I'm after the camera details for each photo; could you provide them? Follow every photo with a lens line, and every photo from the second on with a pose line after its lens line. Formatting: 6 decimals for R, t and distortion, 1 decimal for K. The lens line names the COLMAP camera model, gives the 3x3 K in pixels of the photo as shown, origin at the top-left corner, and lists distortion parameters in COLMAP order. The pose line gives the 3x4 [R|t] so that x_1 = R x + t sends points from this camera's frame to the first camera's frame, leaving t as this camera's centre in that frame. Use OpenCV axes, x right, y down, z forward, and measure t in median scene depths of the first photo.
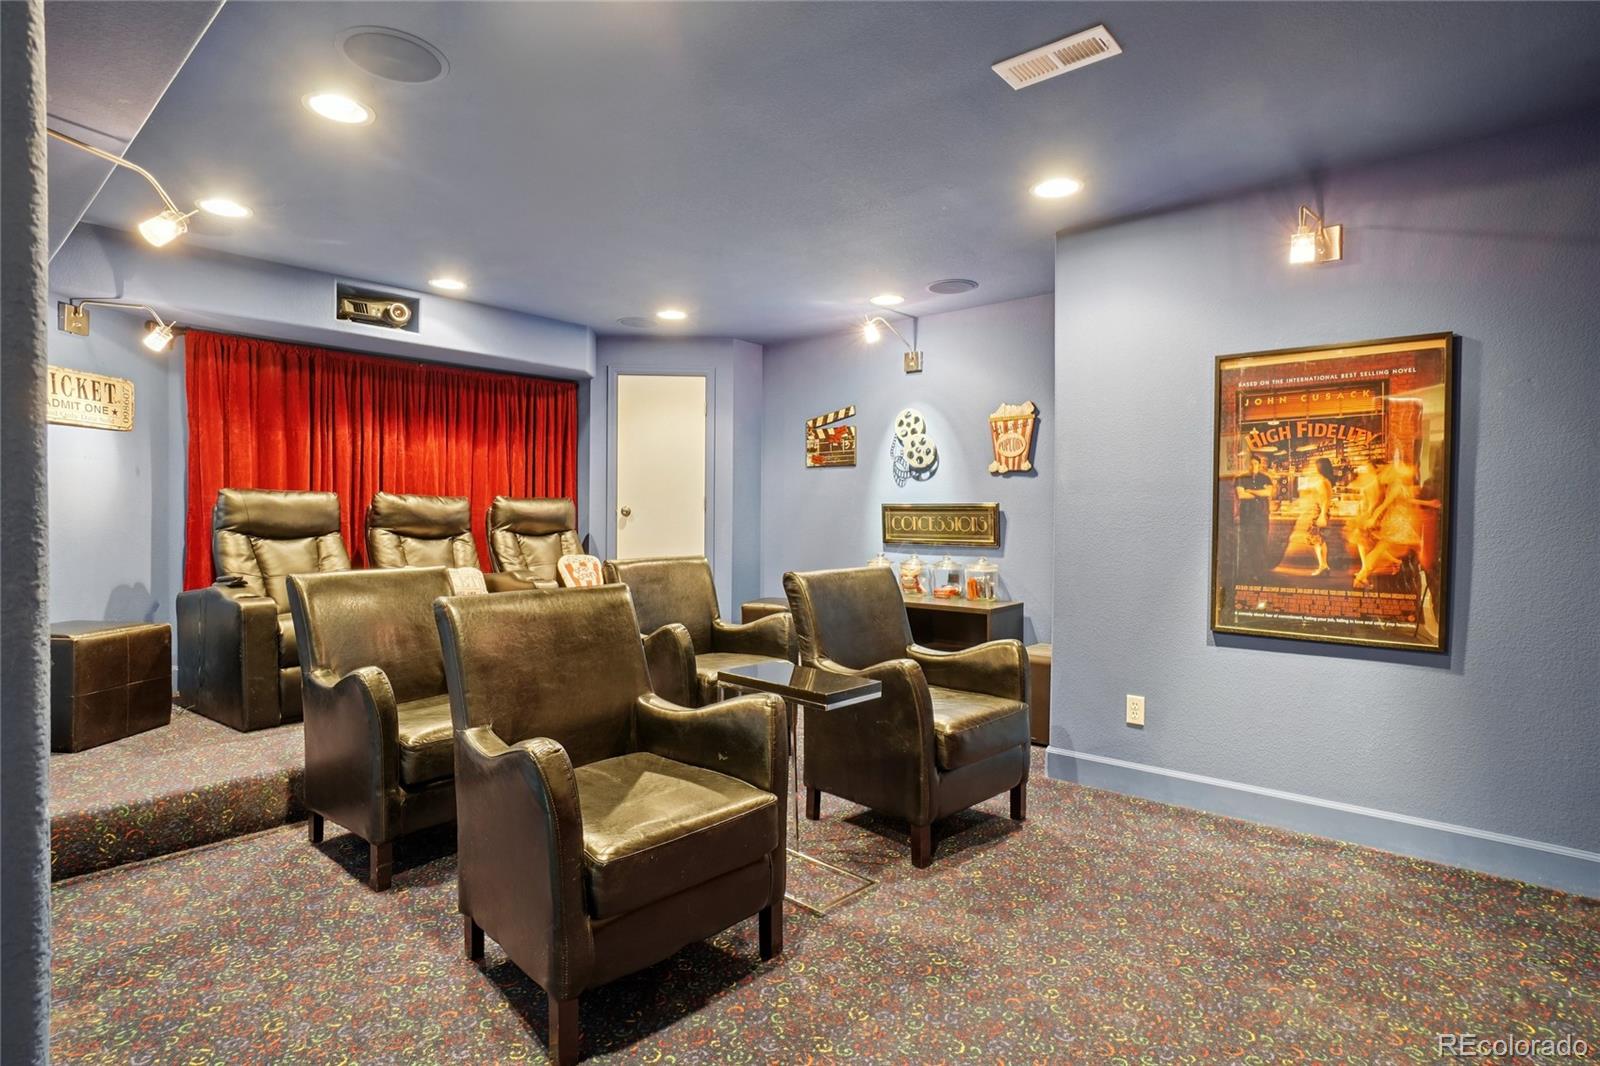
lens RADIAL K [[851.0, 0, 802.0], [0, 851.0, 529.2], [0, 0, 1]] dist [-0.001188, -0.000038]
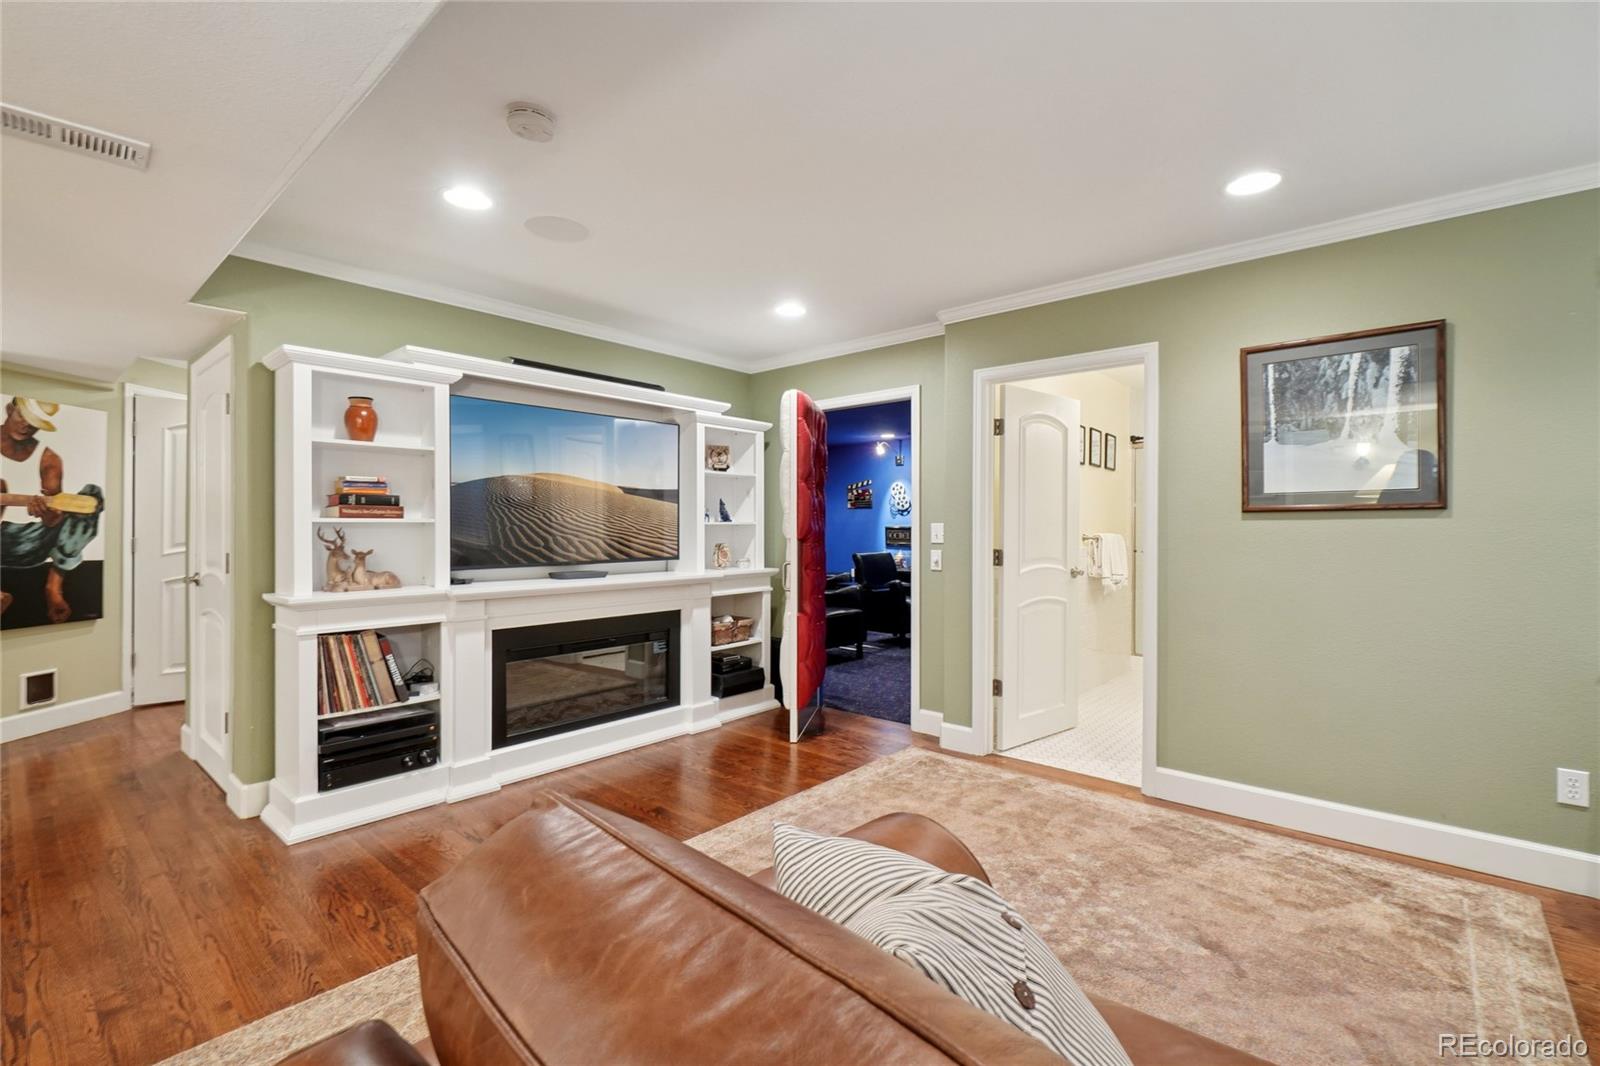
lens RADIAL K [[659.6, 0, 799.5], [0, 659.6, 527.5], [0, 0, 1]] dist [0.000671, 0.000002]
pose [[0.999732, -0.003204, -0.022927, -0.083809], [0.002760, 0.999809, -0.019363, 0.003676], [0.022985, 0.019294, 0.999550, -0.666758]]
